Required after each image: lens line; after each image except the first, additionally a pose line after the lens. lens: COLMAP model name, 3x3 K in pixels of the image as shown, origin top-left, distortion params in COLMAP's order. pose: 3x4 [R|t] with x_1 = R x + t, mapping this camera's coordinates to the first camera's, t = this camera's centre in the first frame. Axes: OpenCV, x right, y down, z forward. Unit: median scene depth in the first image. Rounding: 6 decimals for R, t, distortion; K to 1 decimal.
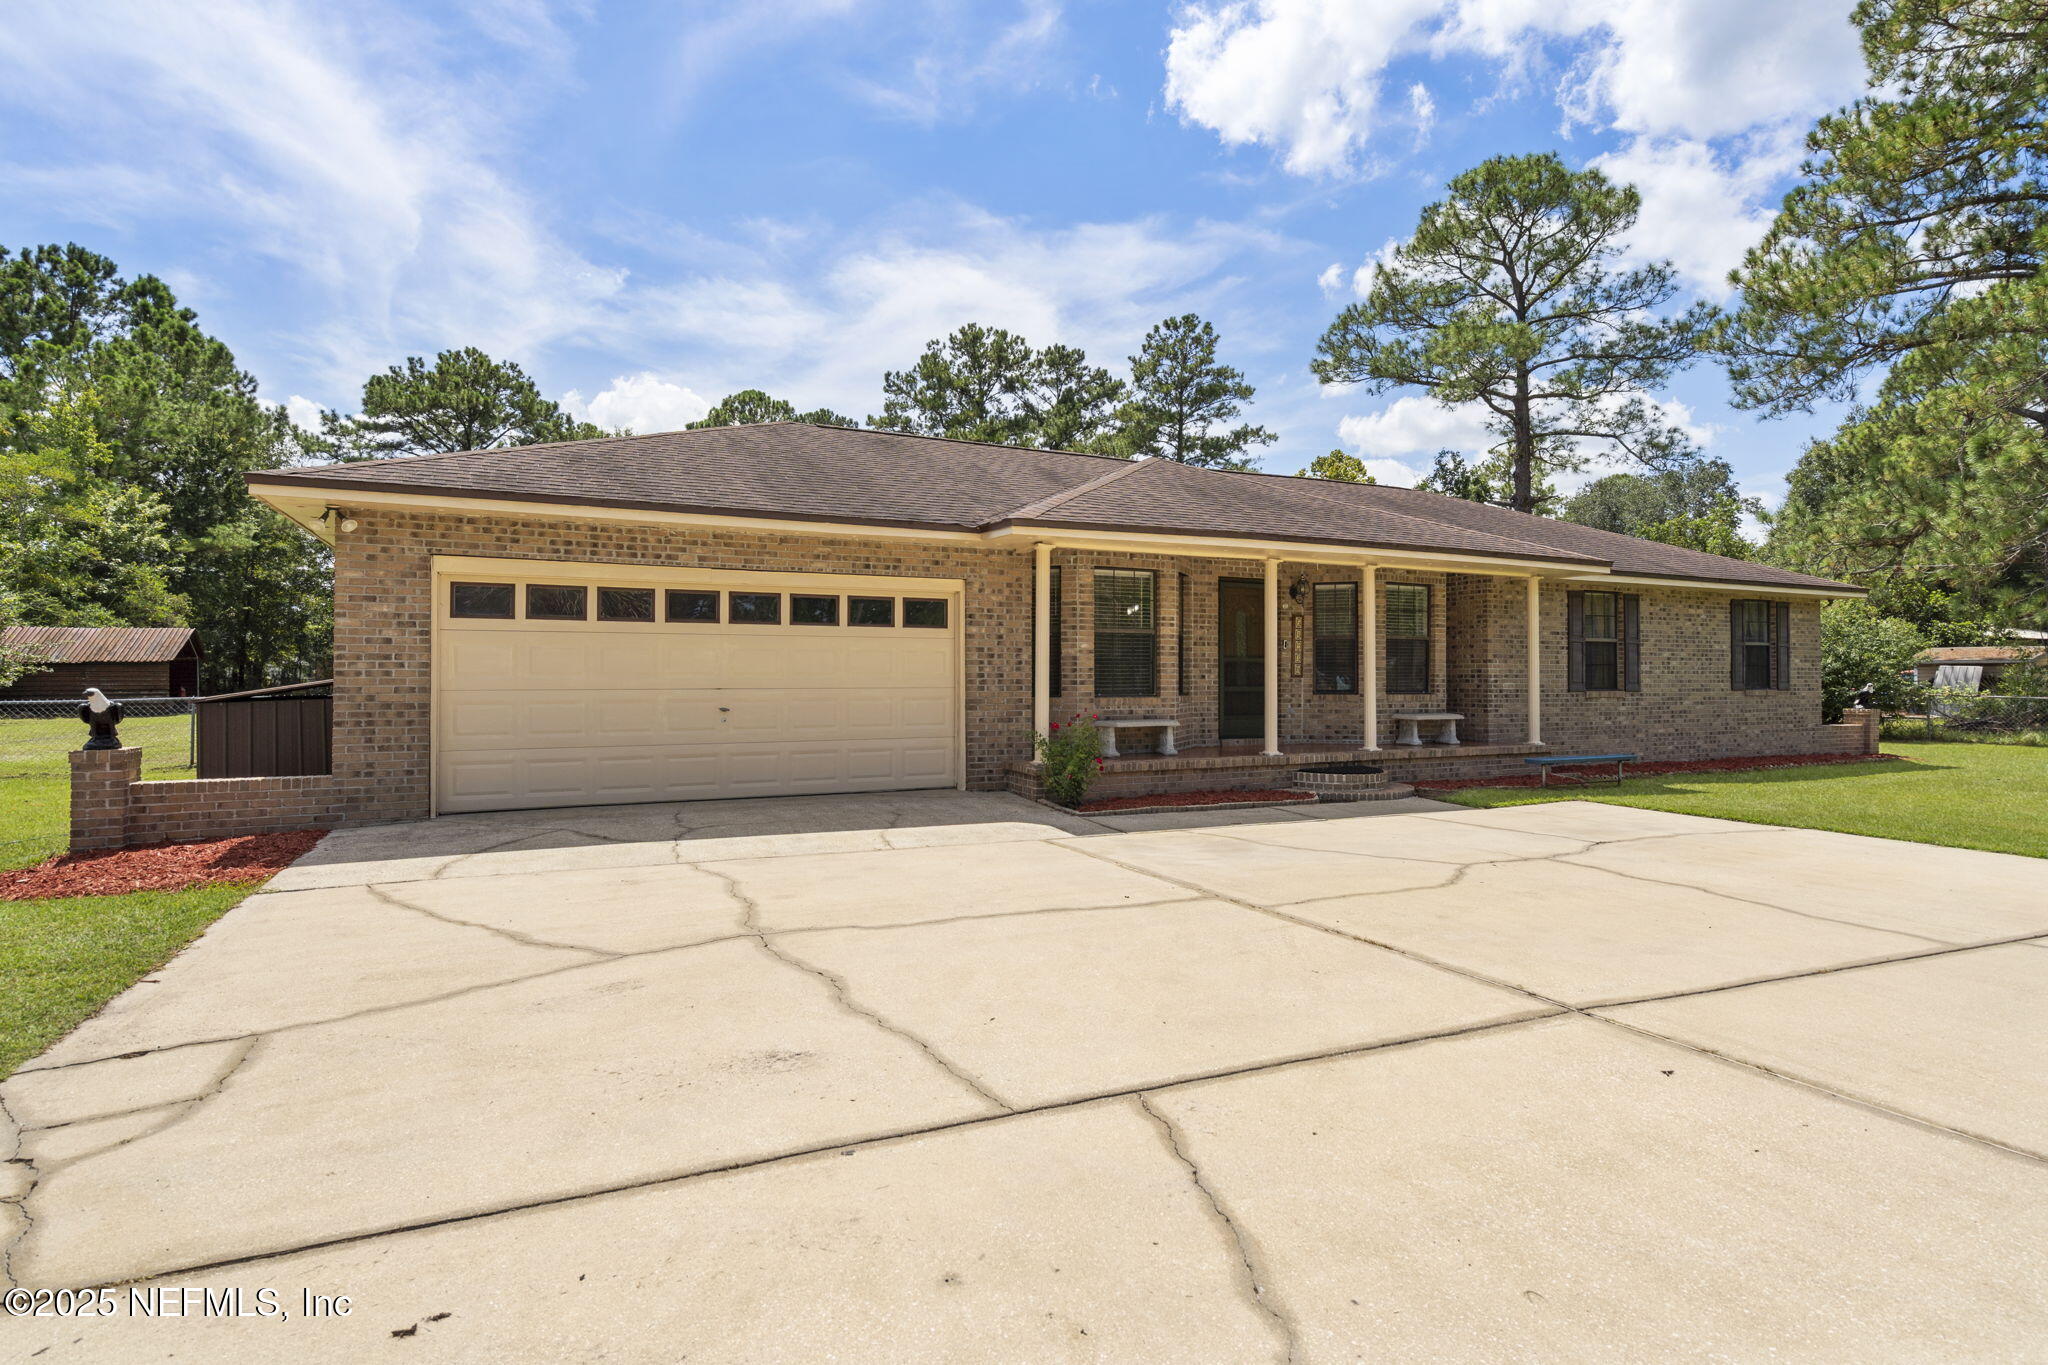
lens RADIAL K [[1035.3, 0, 1030.4], [0, 1035.3, 650.7], [0, 0, 1]] dist [0.008607, 0.000138]
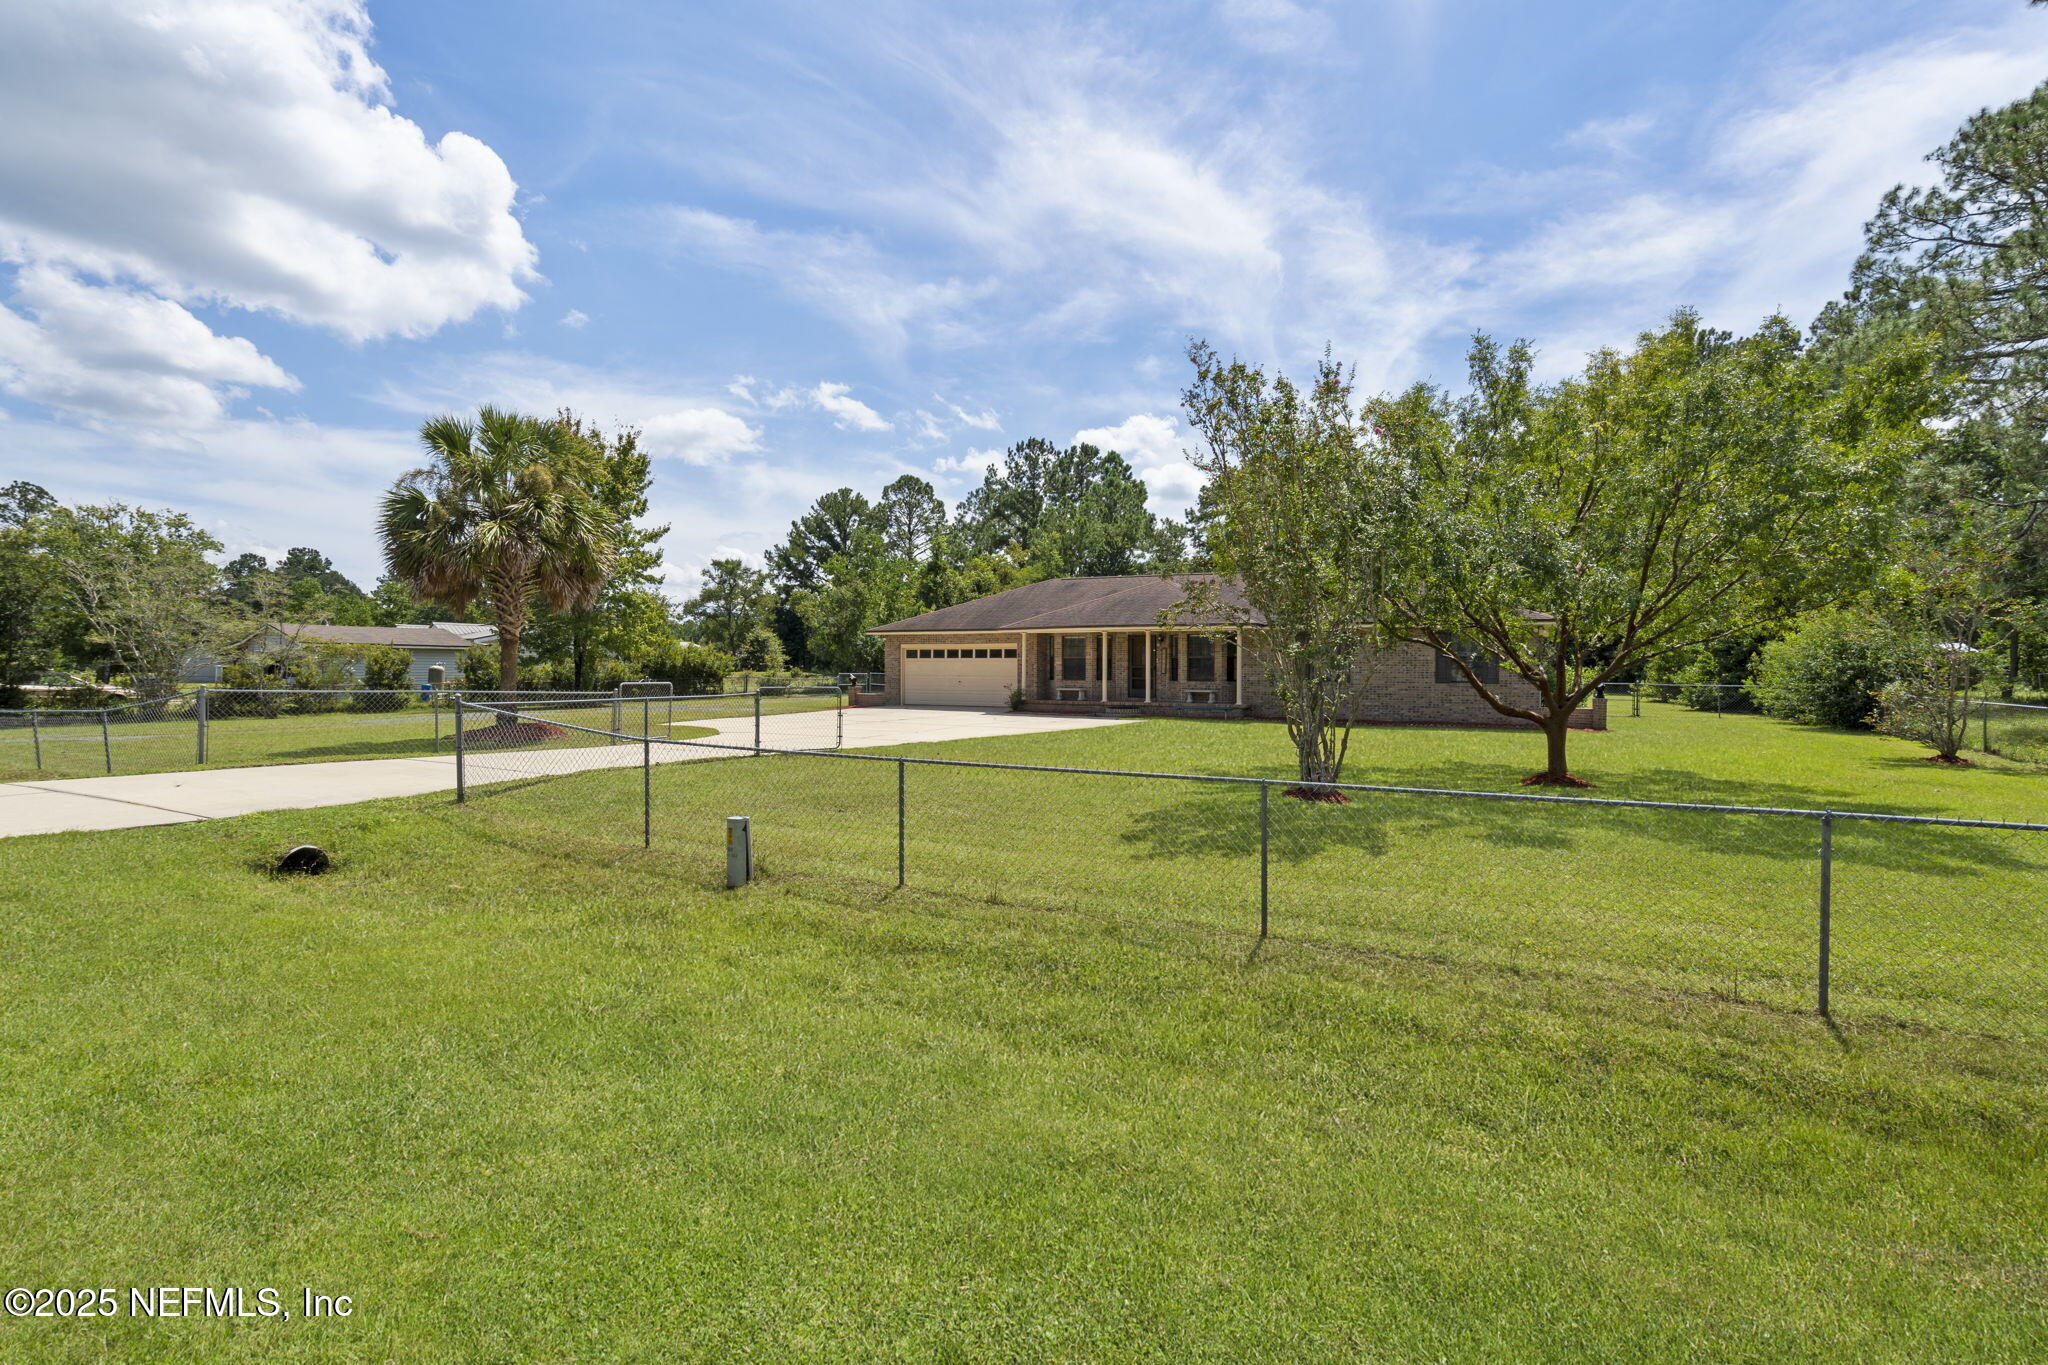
lens RADIAL K [[985.8, 0, 1024.0], [0, 985.8, 682.5], [0, 0, 1]] dist [0.010938, 0.000387]
pose [[0.593846, 0.013512, -0.804465, 0.624333], [0.017421, 0.999409, 0.029646, -0.009371], [0.804390, -0.031619, 0.593260, -0.210383]]
